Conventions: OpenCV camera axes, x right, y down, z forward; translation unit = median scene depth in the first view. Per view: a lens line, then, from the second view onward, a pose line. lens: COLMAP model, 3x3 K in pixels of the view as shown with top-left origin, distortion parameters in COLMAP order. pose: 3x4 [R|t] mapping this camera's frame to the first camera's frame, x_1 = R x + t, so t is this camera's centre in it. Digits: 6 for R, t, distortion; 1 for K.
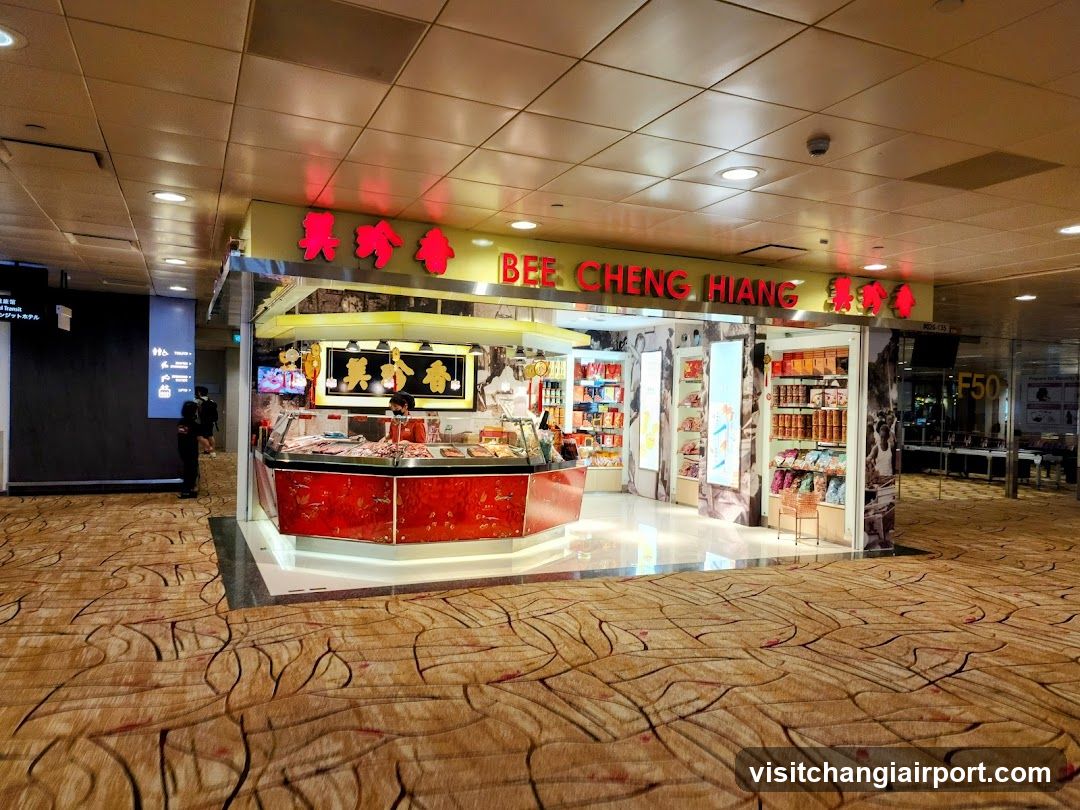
lens RADIAL K [[772.5, 0, 537.4], [0, 772.5, 400.3], [0, 0, 1]] dist [0.002011, -0.016476]
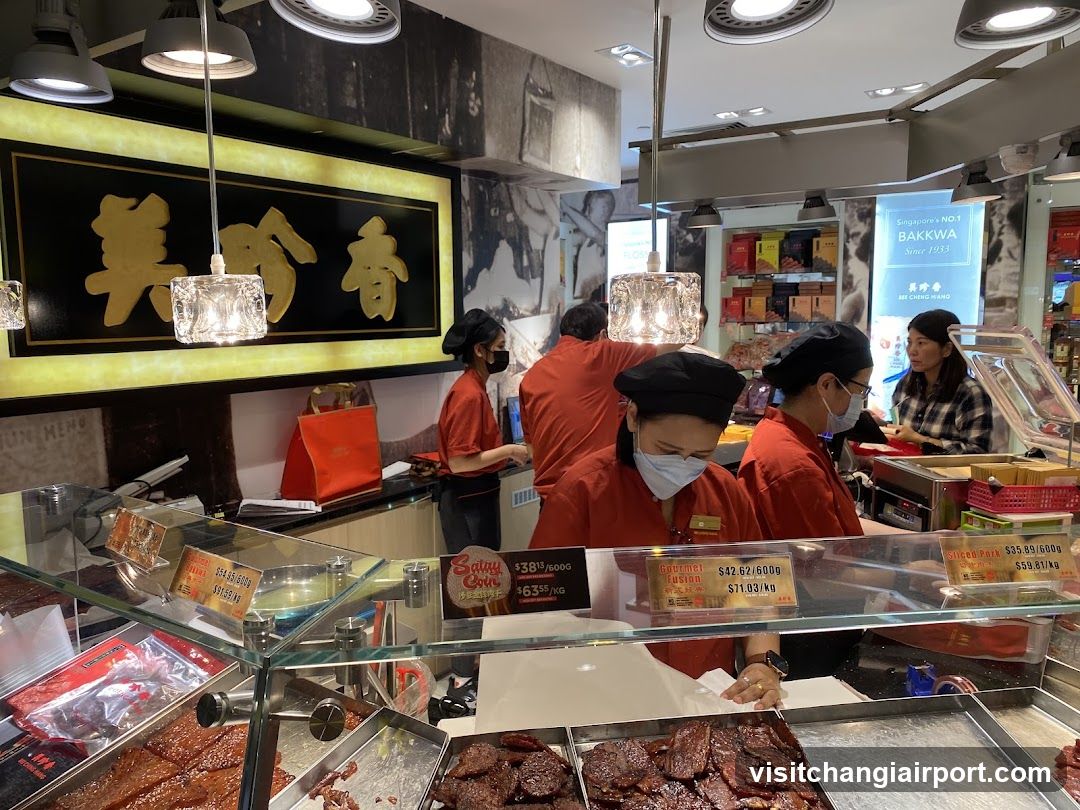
lens RADIAL K [[835.4, 0, 535.7], [0, 835.4, 409.7], [0, 0, 1]] dist [-0.018657, -0.008497]
pose [[0.870808, -0.093645, 0.482623, -0.243540], [0.034091, 0.990830, 0.130742, -0.016083], [-0.490440, -0.097397, 0.866015, 0.667273]]
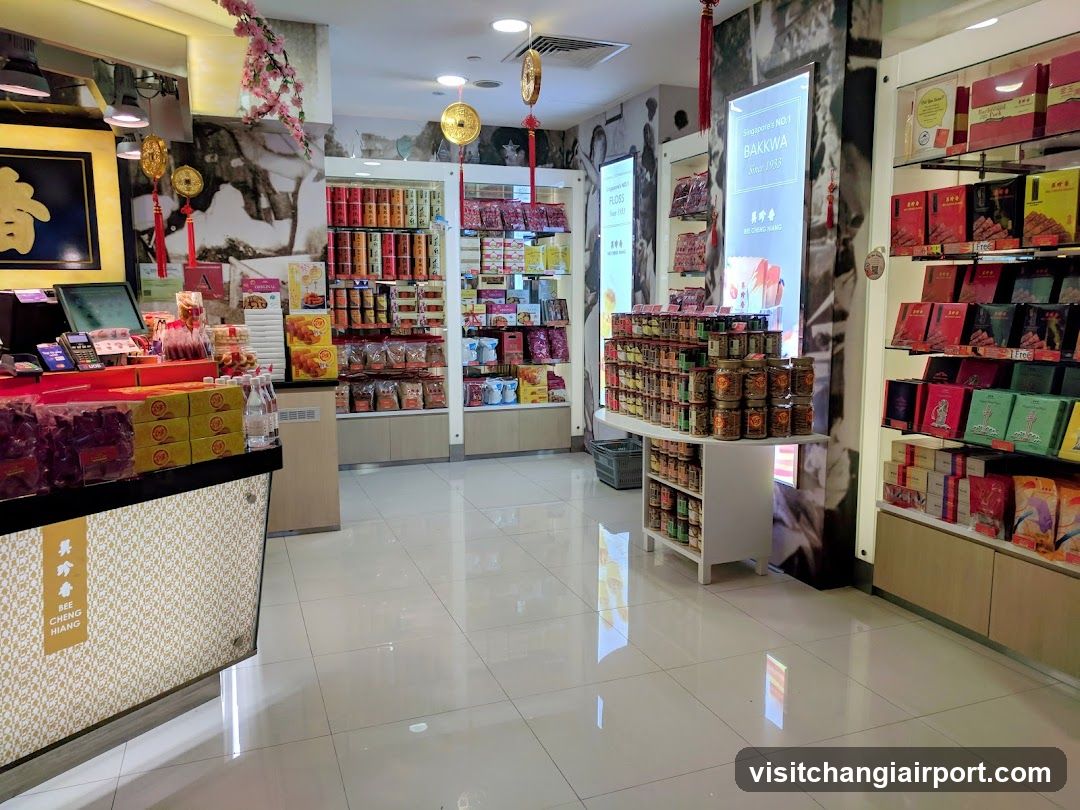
lens RADIAL K [[823.1, 0, 540.0], [0, 823.1, 409.6], [0, 0, 1]] dist [-0.021665, -0.000179]
pose [[0.997253, -0.019794, -0.071371, 0.165456], [0.029674, 0.989686, 0.140144, 0.018891], [0.067861, -0.141877, 0.987555, 0.598855]]
